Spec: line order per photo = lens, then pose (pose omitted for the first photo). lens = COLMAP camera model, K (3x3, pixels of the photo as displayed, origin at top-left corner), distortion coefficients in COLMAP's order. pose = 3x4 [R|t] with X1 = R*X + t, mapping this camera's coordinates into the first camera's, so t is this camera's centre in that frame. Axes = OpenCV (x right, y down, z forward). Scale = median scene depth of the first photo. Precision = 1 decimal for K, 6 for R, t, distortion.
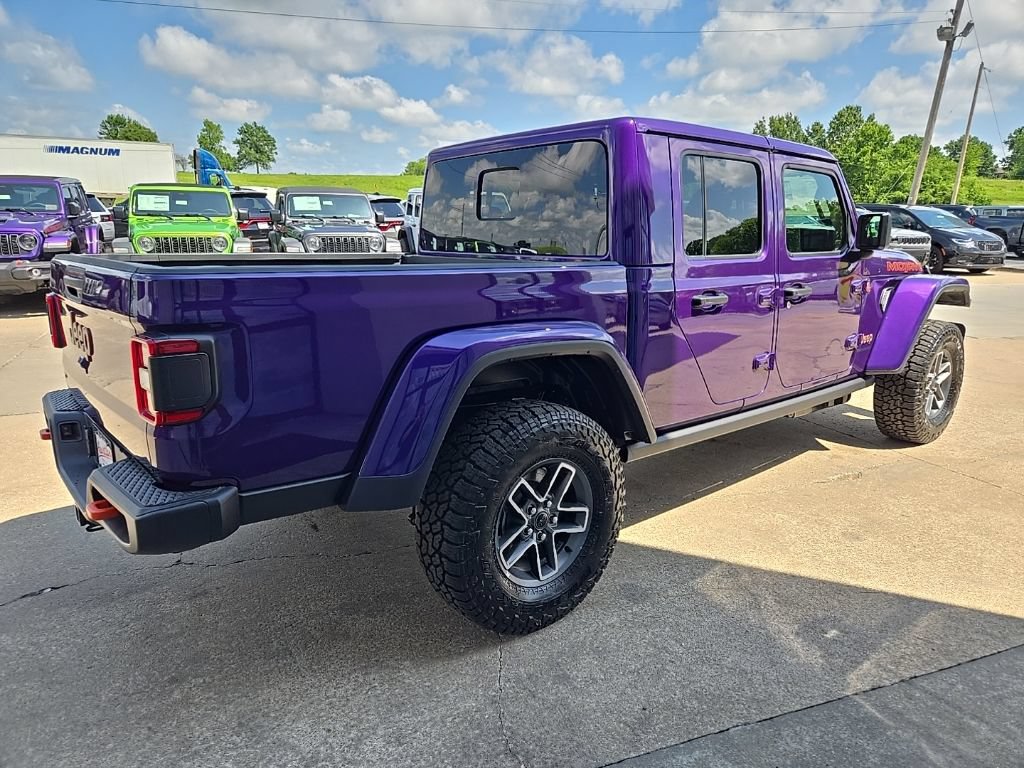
lens RADIAL K [[684.3, 0, 511.2], [0, 684.3, 383.3], [0, 0, 1]] dist [0.067276, -0.052237]
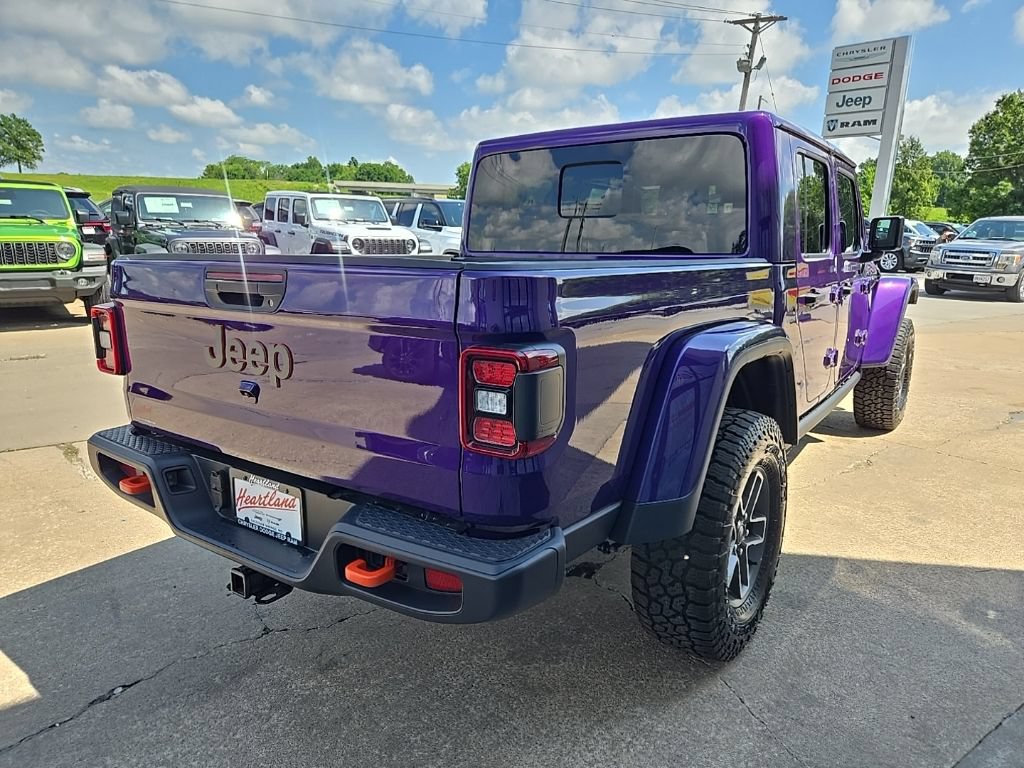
lens RADIAL K [[688.8, 0, 512.4], [0, 688.8, 381.7], [0, 0, 1]] dist [0.065256, -0.054936]
pose [[0.967166, -0.047855, 0.249600, -0.095644], [0.052134, 0.998584, -0.010555, -0.002756], [-0.248742, 0.023221, 0.968291, 0.030732]]
